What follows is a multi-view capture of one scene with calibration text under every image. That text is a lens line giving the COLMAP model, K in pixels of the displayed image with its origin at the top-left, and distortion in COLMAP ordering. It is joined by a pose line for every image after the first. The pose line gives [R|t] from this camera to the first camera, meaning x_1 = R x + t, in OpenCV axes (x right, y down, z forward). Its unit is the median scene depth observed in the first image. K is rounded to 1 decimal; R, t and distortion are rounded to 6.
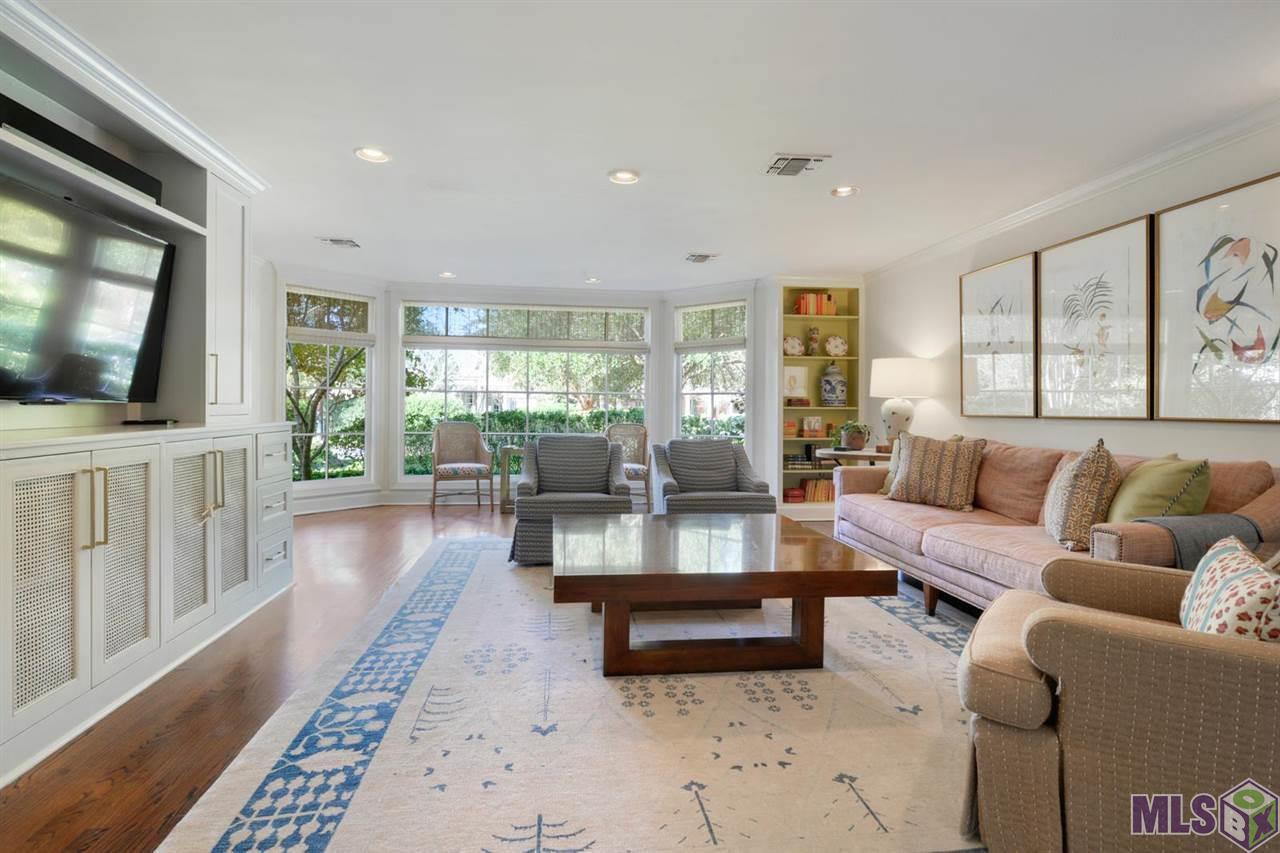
lens RADIAL K [[647.7, 0, 649.9], [0, 647.7, 413.1], [0, 0, 1]] dist [0.002592, -0.000395]
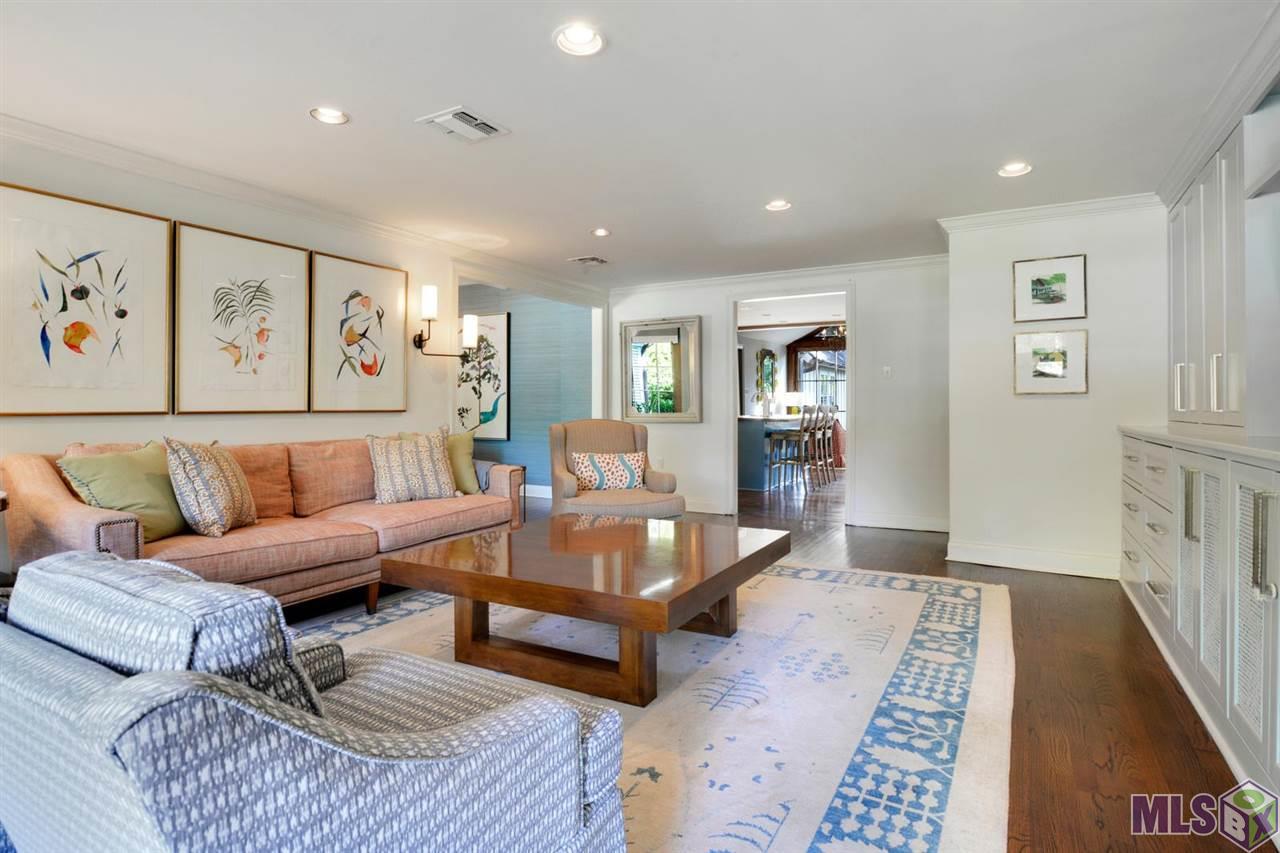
lens RADIAL K [[647.7, 0, 633.7], [0, 647.7, 406.4], [0, 0, 1]] dist [0.002592, -0.000395]
pose [[-0.781535, -0.013295, 0.623720, -0.586848], [-0.003555, 0.999852, 0.016858, -0.027920], [-0.623852, 0.010958, -0.781466, 1.805920]]
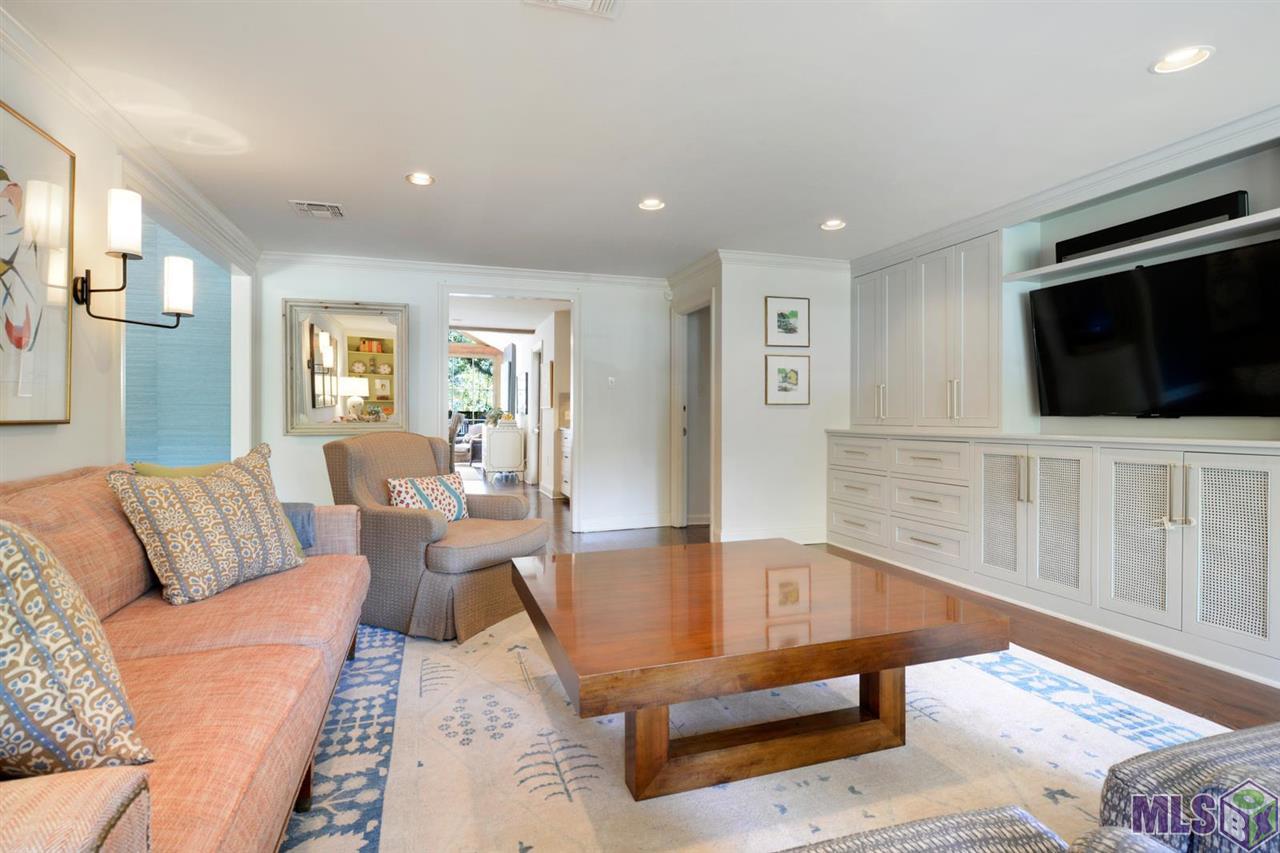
lens RADIAL K [[647.7, 0, 634.3], [0, 647.7, 414.8], [0, 0, 1]] dist [0.002592, -0.000395]
pose [[-0.987483, -0.013184, -0.157175, 0.305806], [-0.014731, 0.999854, 0.008682, -0.014356], [0.157038, 0.010889, -0.987533, 1.841910]]
